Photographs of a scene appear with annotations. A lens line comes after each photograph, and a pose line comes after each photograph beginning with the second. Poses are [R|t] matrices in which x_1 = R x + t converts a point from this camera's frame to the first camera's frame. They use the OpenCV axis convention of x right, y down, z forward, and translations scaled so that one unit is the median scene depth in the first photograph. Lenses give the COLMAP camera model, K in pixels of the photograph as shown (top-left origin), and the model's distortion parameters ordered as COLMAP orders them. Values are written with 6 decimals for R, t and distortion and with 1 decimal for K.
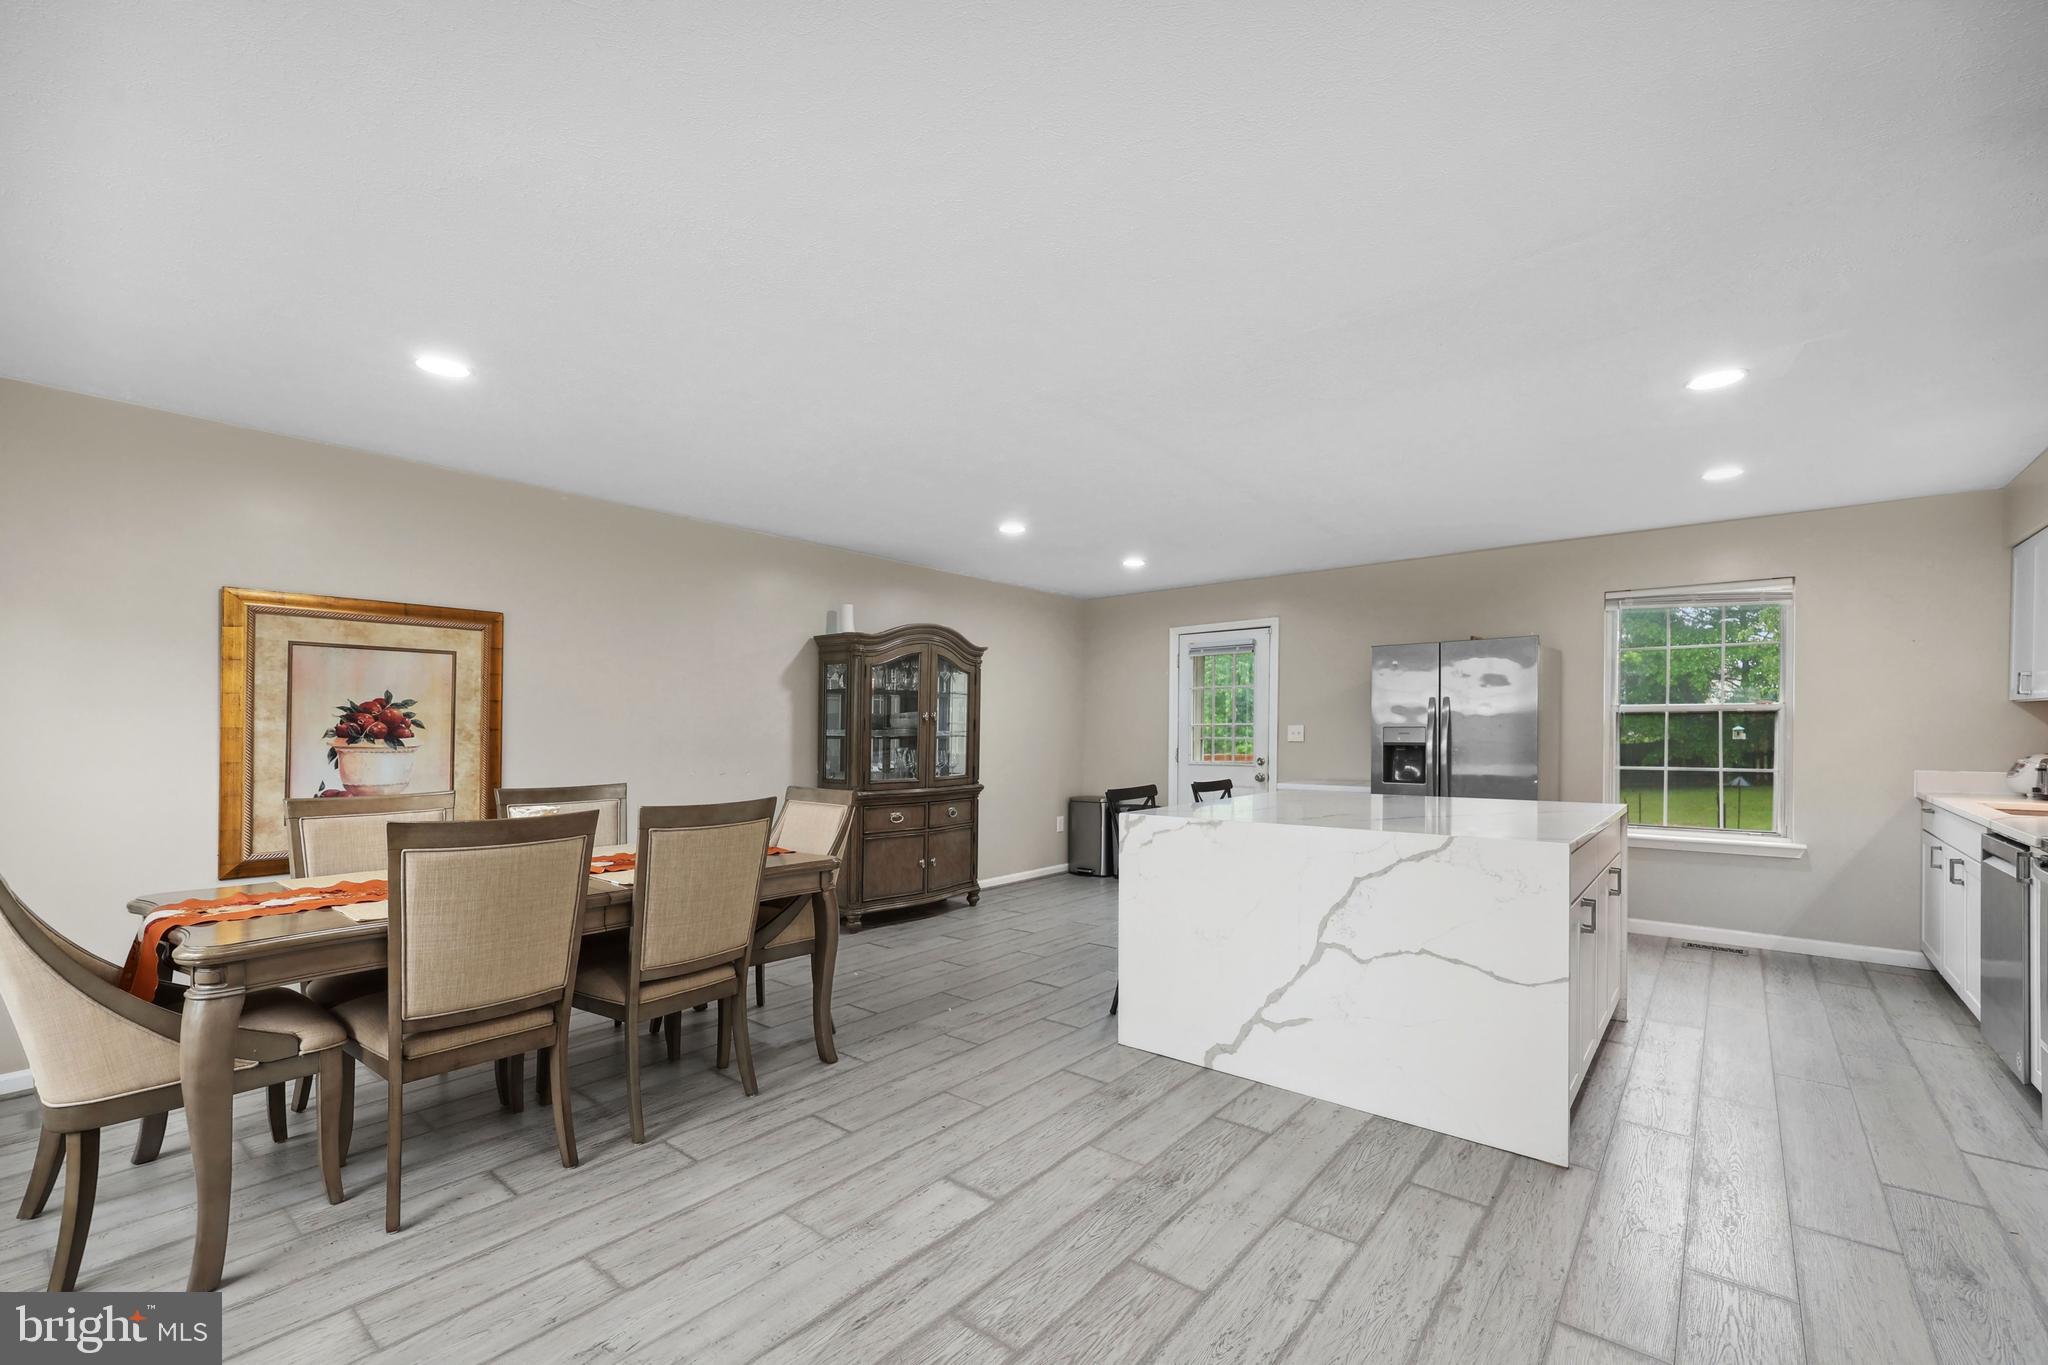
lens RADIAL K [[858.2, 0, 1023.7], [0, 858.2, 724.9], [0, 0, 1]] dist [0.001702, -0.000028]
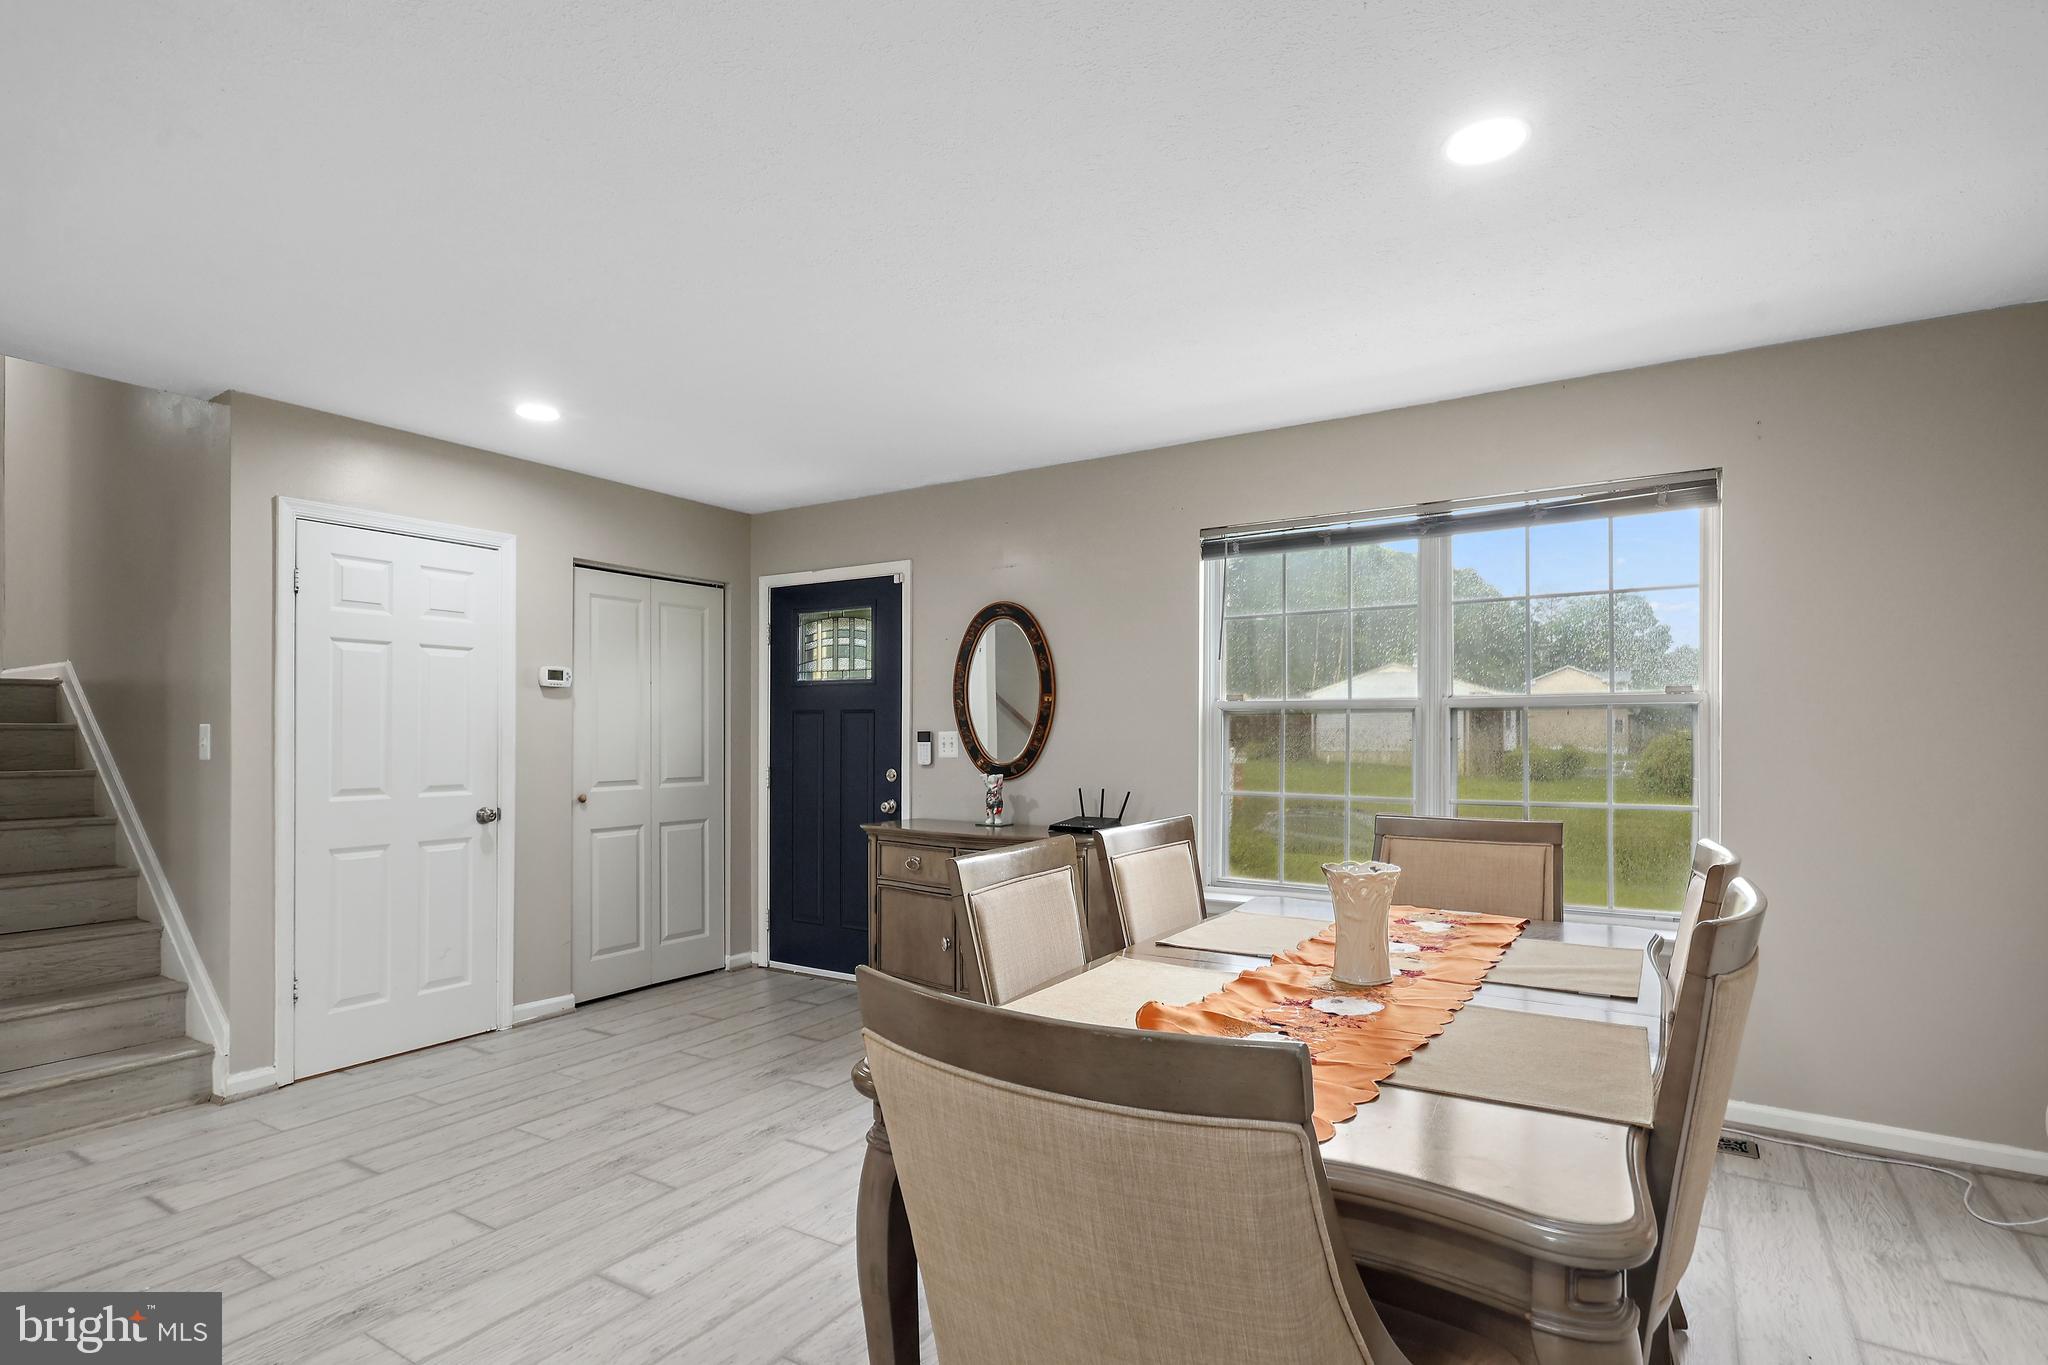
lens RADIAL K [[1043.9, 0, 1029.4], [0, 1043.9, 730.2], [0, 0, 1]] dist [0.001842, 0.000425]
pose [[-0.992105, 0.002134, -0.125394, -0.164114], [0.002887, 0.999979, -0.005823, 0.004270], [0.125379, -0.006139, -0.992090, 1.034295]]
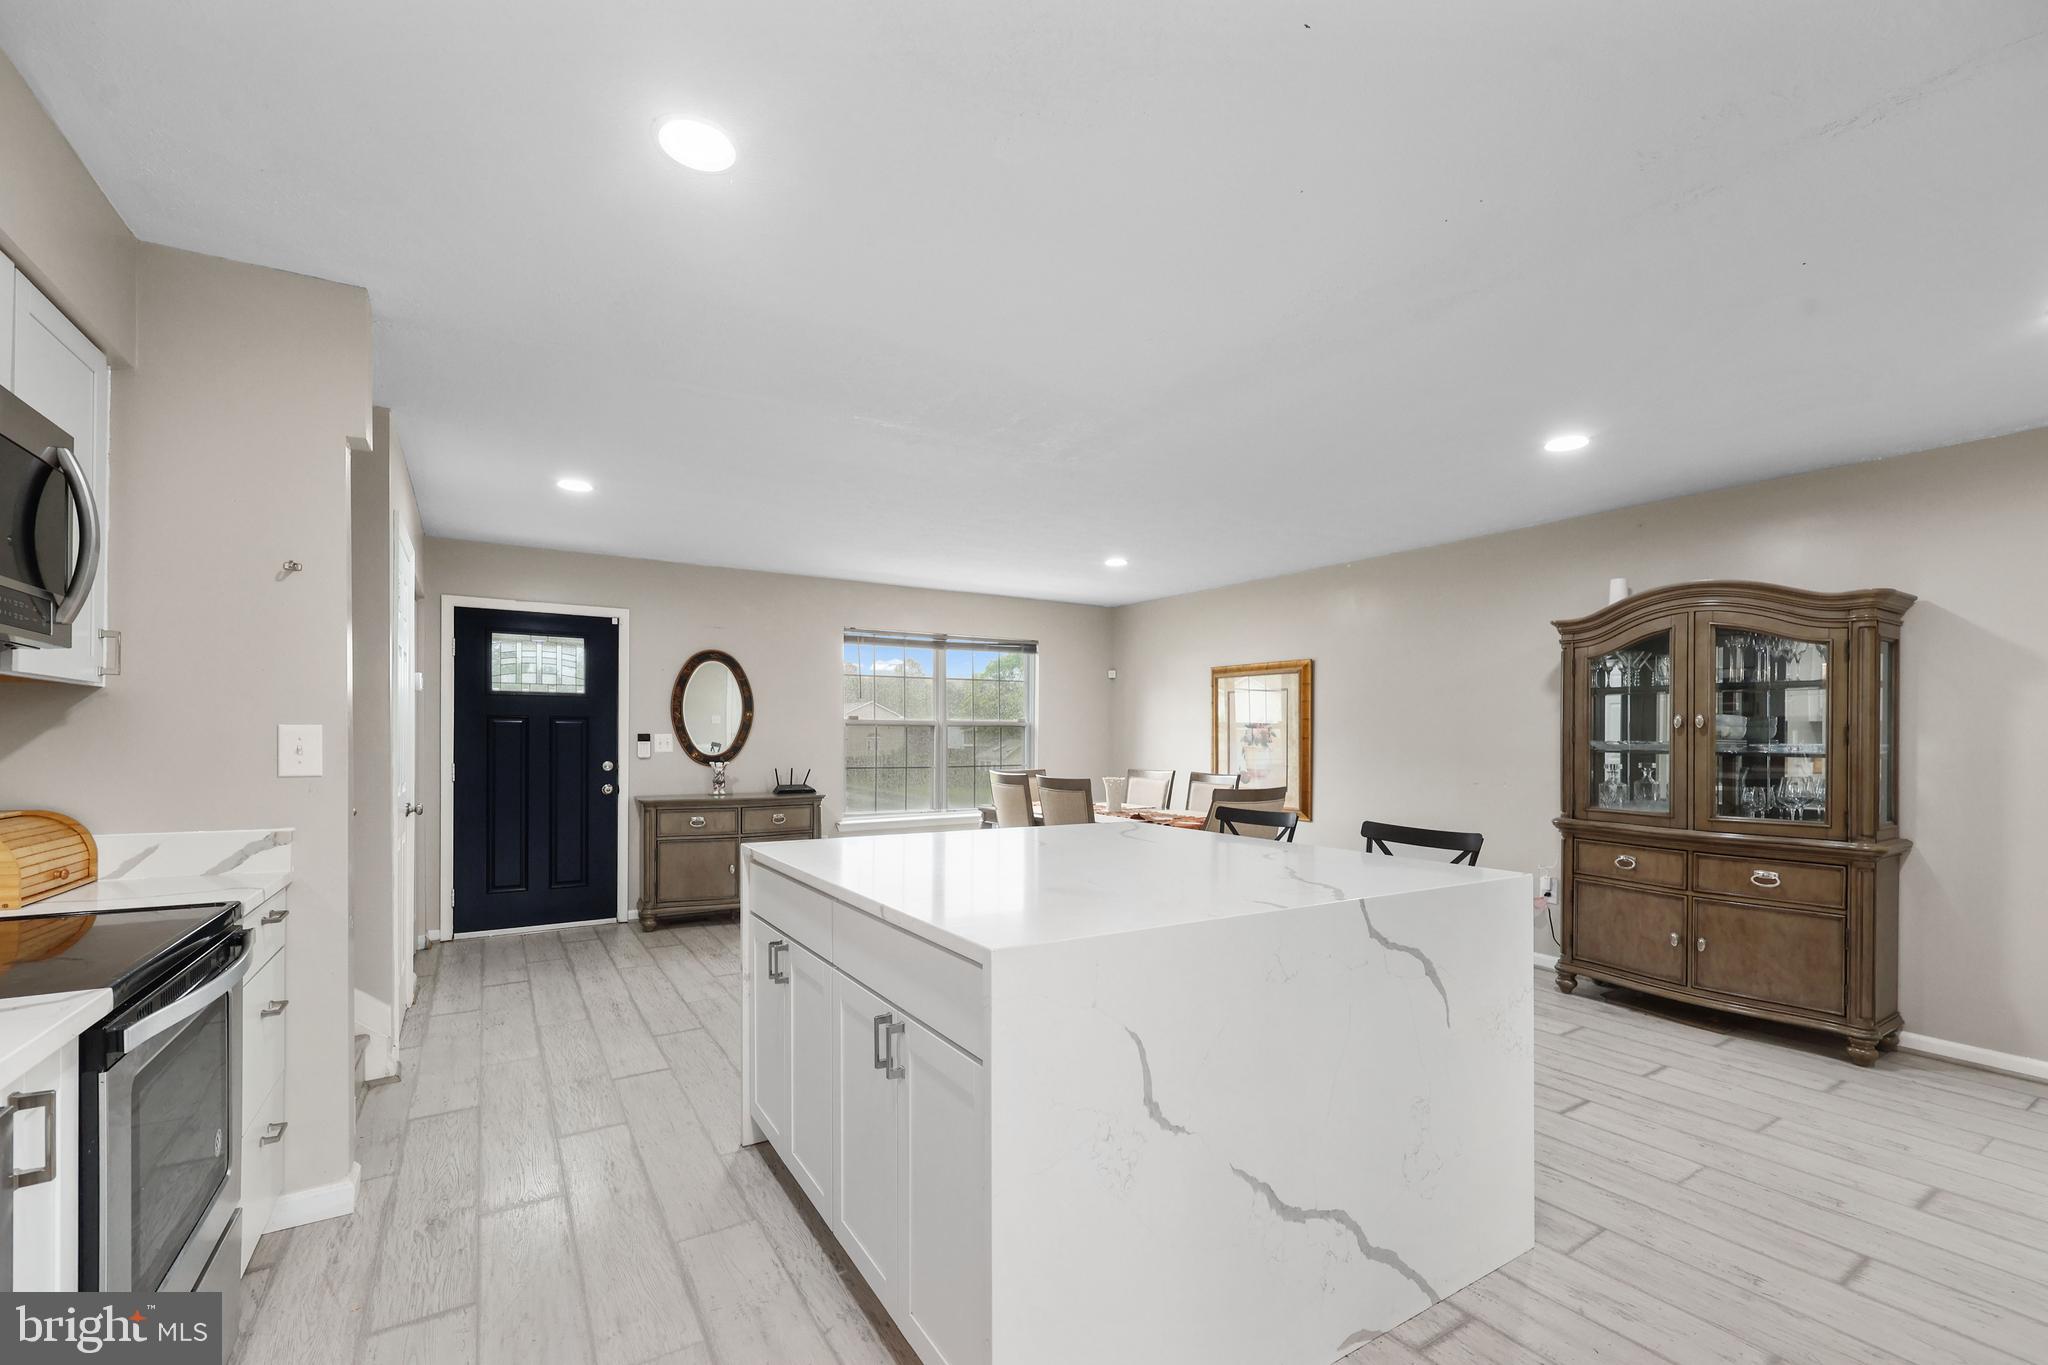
lens RADIAL K [[855.0, 0, 1060.0], [0, 855.0, 738.4], [0, 0, 1]] dist [-0.000231, -0.000011]
pose [[-0.288097, 0.000898, -0.957601, 0.813225], [-0.001083, 0.999999, 0.001264, 0.003184], [0.957601, 0.001401, -0.288095, 0.888767]]
